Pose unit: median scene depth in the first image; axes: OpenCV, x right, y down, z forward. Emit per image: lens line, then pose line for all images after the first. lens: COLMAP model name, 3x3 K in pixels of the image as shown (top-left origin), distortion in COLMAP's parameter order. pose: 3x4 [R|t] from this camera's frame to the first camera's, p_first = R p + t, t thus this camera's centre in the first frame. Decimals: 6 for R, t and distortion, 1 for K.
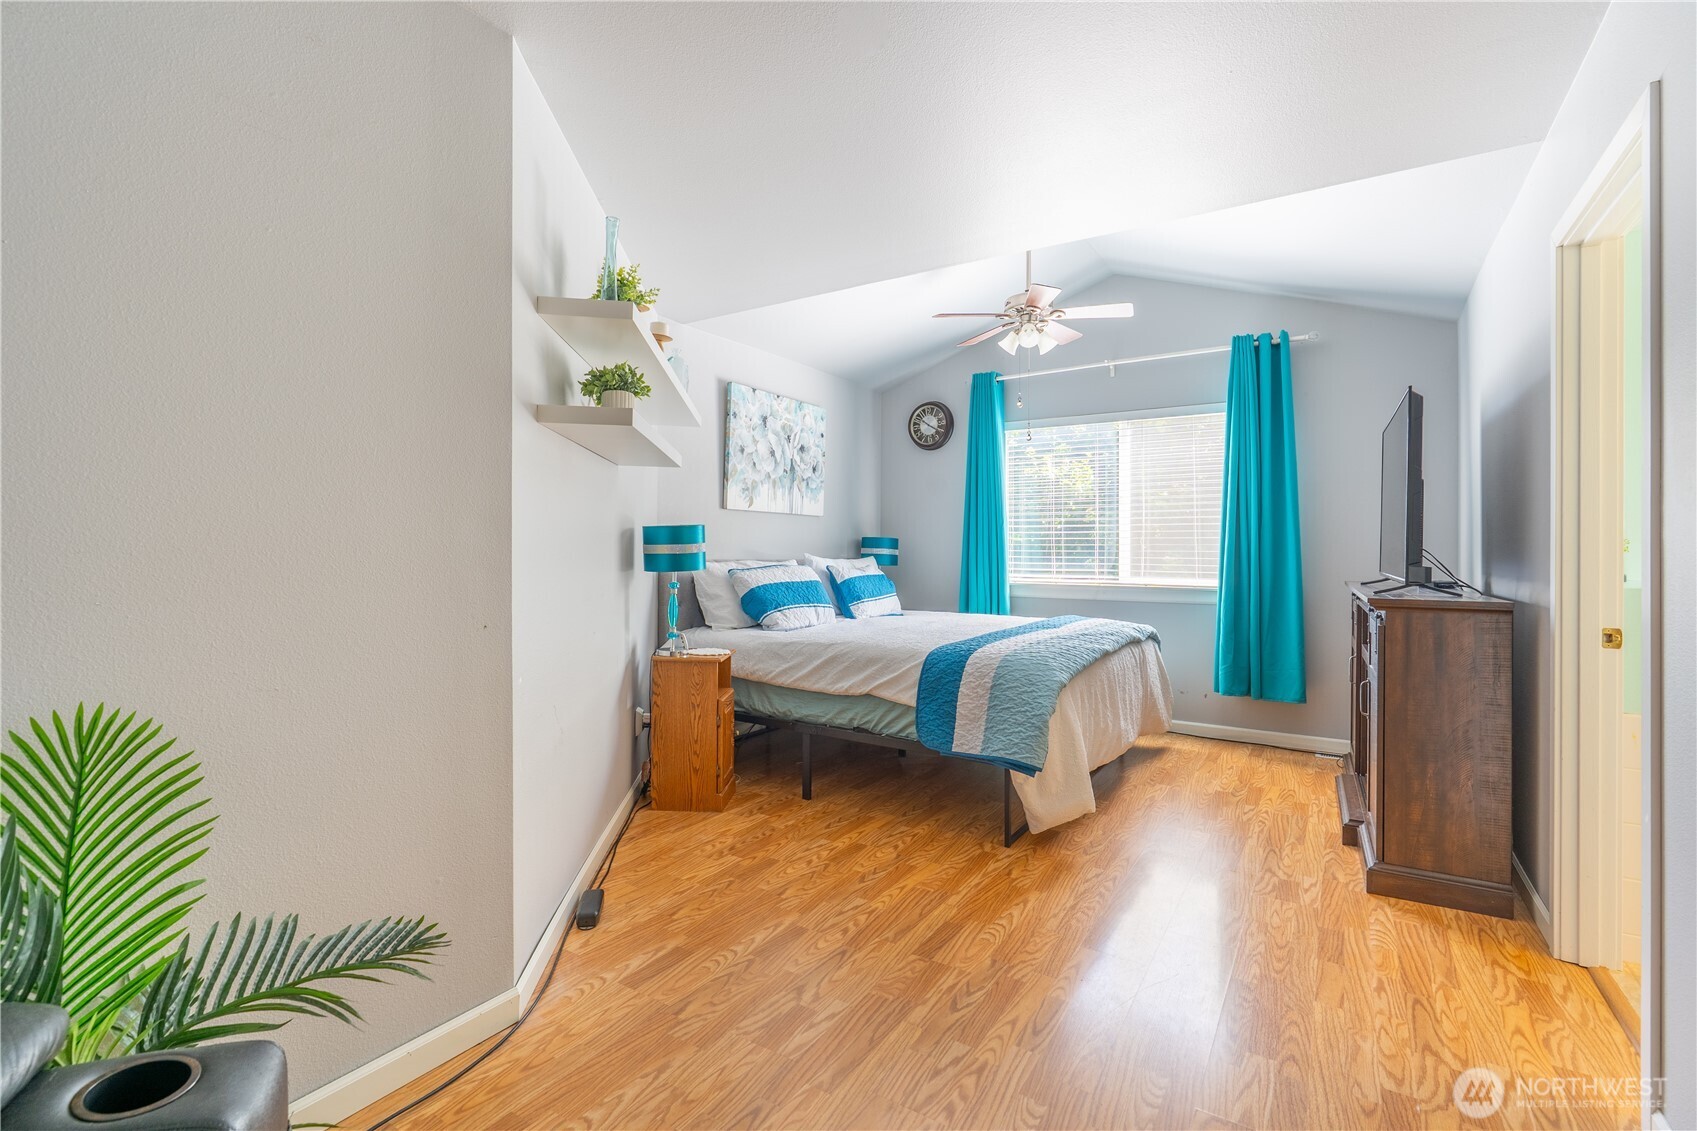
lens RADIAL K [[775.7, 0, 845.3], [0, 775.7, 549.0], [0, 0, 1]] dist [-0.013814, 0.006214]
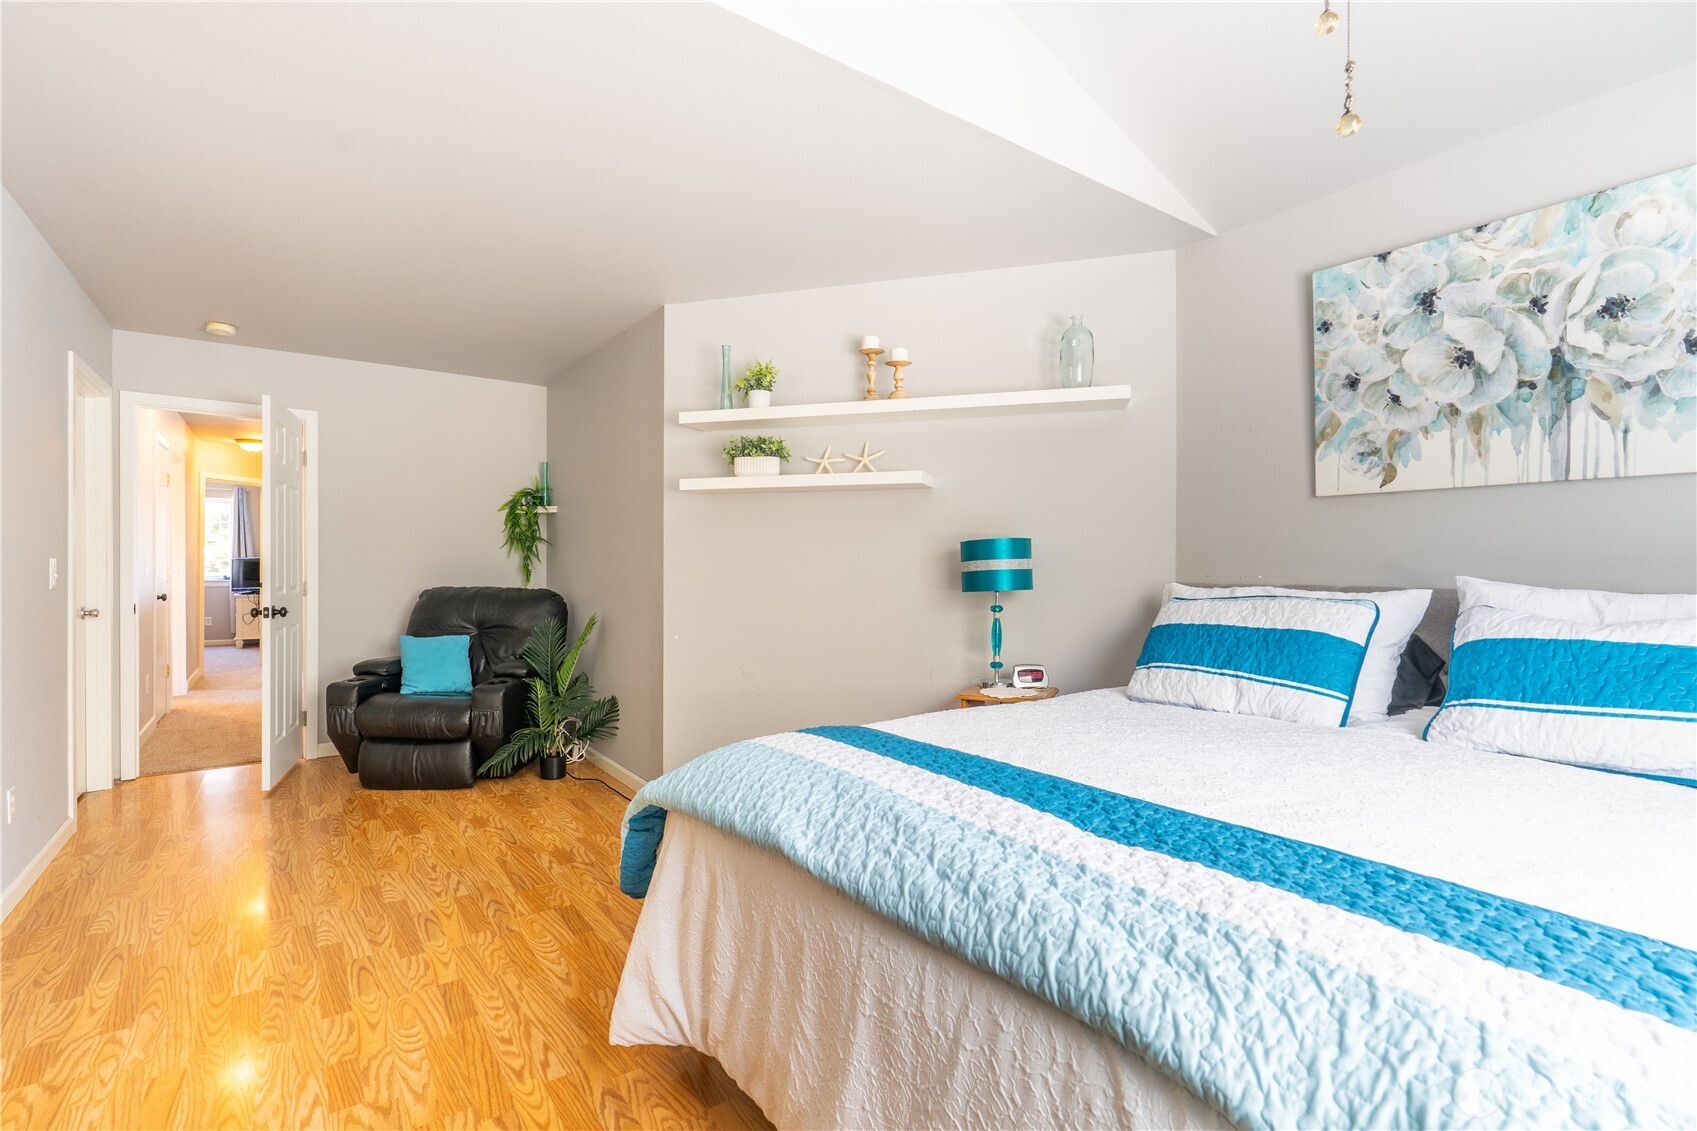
lens RADIAL K [[779.9, 0, 841.2], [0, 779.9, 565.5], [0, 0, 1]] dist [-0.006098, 0.000567]
pose [[-0.377502, -0.008016, -0.925974, 0.477269], [-0.002017, 0.999967, -0.007835, 0.003686], [0.926007, -0.001090, -0.377506, 0.838890]]
